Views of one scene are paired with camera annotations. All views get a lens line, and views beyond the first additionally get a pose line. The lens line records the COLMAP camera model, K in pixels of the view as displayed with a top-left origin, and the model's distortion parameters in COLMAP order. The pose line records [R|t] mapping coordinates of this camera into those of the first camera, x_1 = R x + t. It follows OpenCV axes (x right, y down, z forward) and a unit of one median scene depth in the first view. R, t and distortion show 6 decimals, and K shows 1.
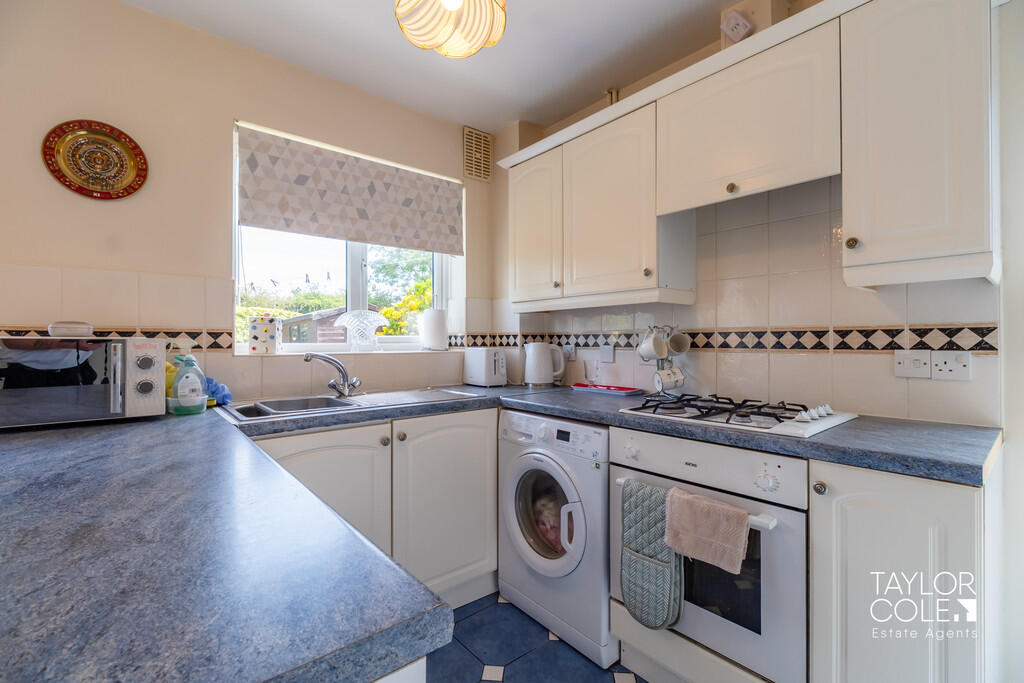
lens RADIAL K [[443.3, 0, 514.7], [0, 443.3, 340.2], [0, 0, 1]] dist [-0.004621, -0.000586]
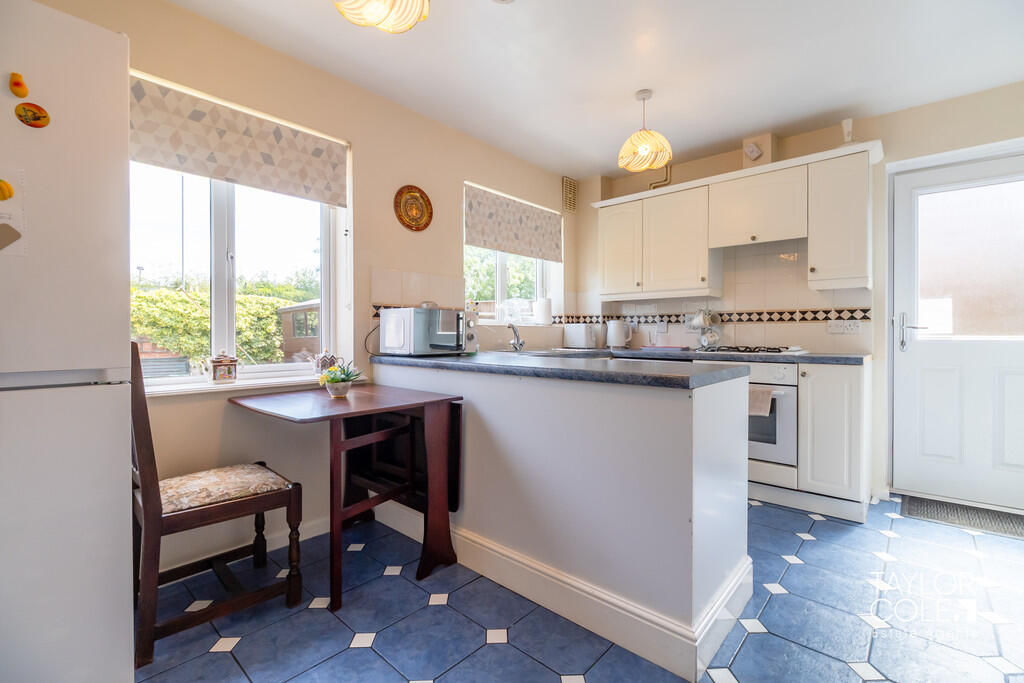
lens RADIAL K [[443.3, 0, 516.9], [0, 443.3, 336.3], [0, 0, 1]] dist [-0.004621, -0.000586]
pose [[0.990393, 0.001522, 0.138270, -0.649604], [-0.002692, 0.999962, 0.008277, 0.062283], [-0.138252, -0.008569, 0.990360, -0.637353]]
